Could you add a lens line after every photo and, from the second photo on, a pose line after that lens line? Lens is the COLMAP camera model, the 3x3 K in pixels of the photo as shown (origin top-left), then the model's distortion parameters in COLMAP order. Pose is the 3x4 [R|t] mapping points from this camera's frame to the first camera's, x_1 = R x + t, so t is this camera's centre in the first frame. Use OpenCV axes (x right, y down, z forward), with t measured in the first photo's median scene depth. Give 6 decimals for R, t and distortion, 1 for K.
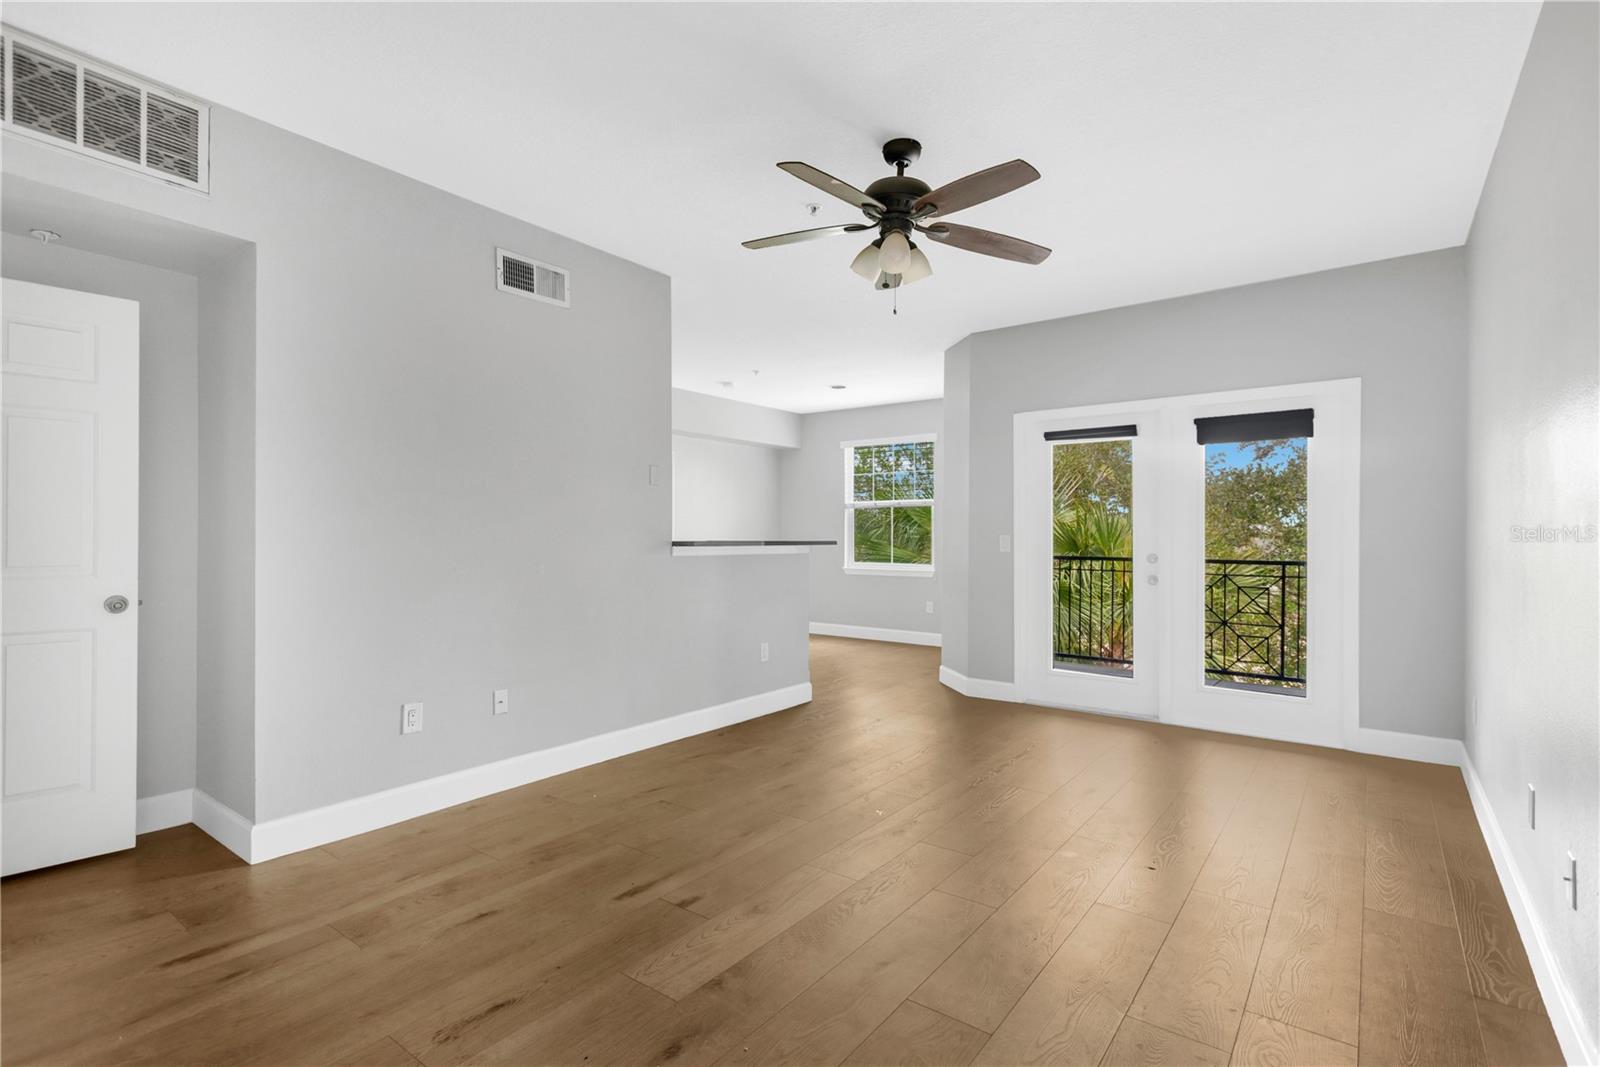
lens RADIAL K [[751.2, 0, 802.0], [0, 751.2, 536.2], [0, 0, 1]] dist [0.018408, 0.000693]
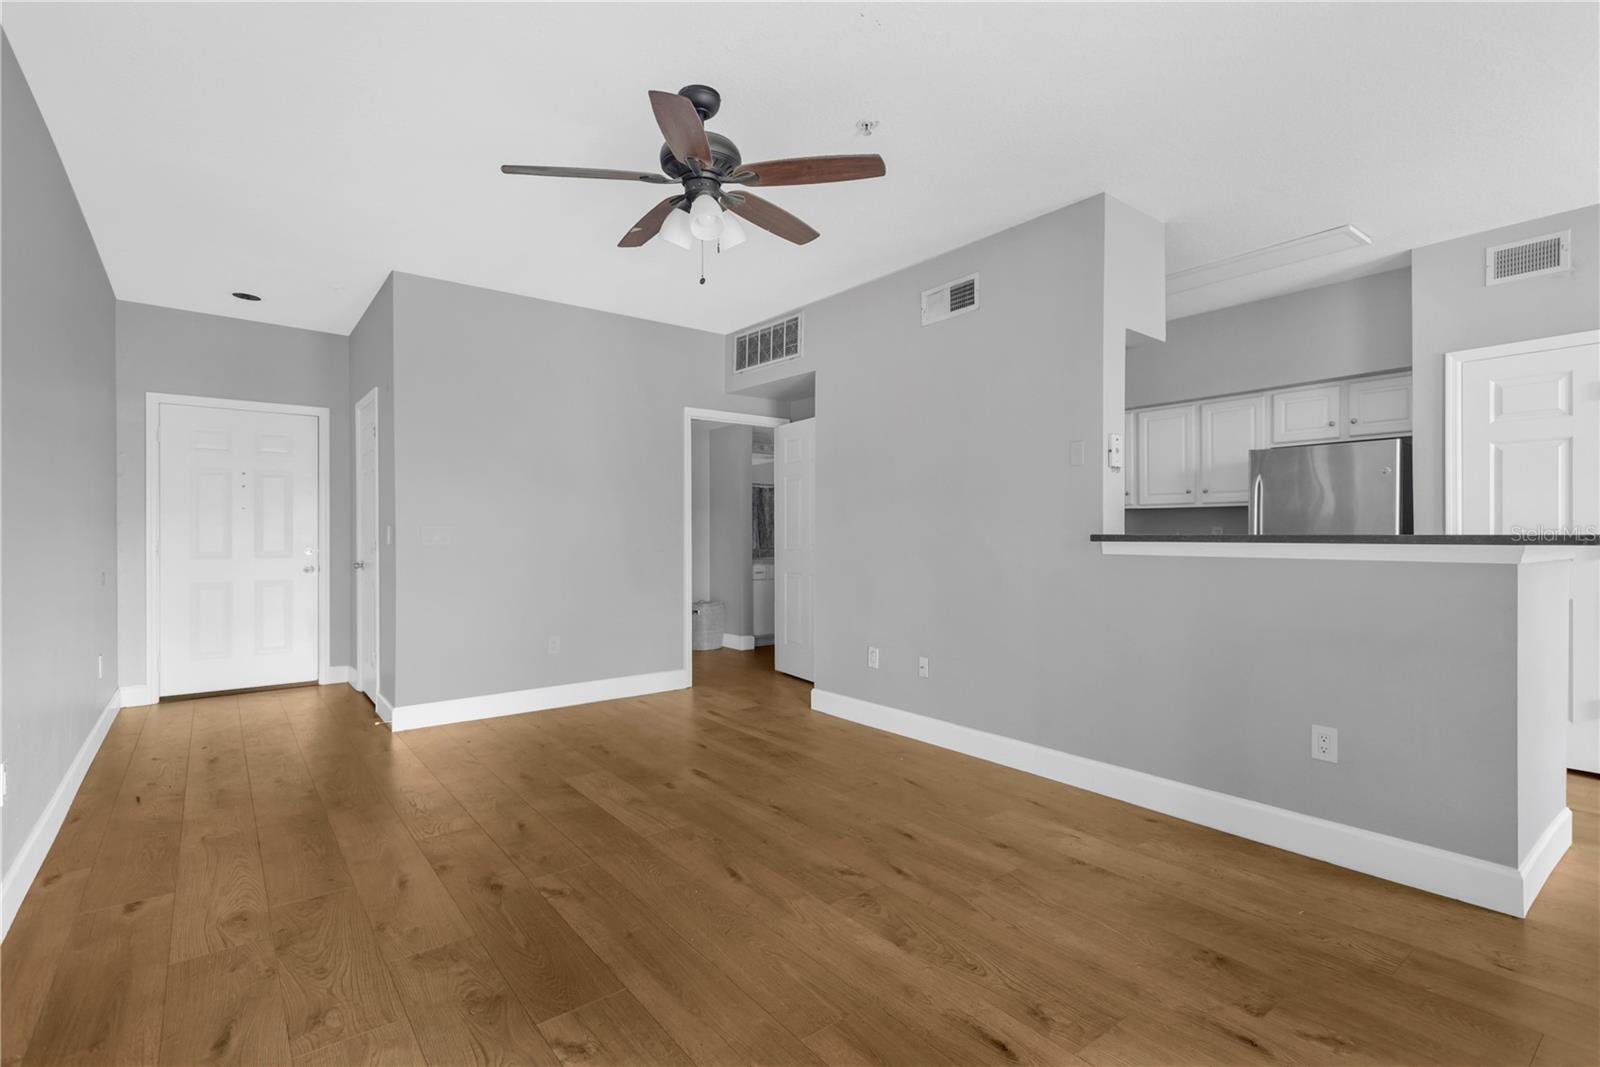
lens RADIAL K [[751.2, 0, 804.0], [0, 751.2, 531.3], [0, 0, 1]] dist [0.018408, 0.000693]
pose [[-0.253897, -0.005725, -0.967214, 1.005004], [0.001009, 0.999980, -0.006184, 0.012189], [0.967231, -0.002546, -0.253886, 1.388864]]
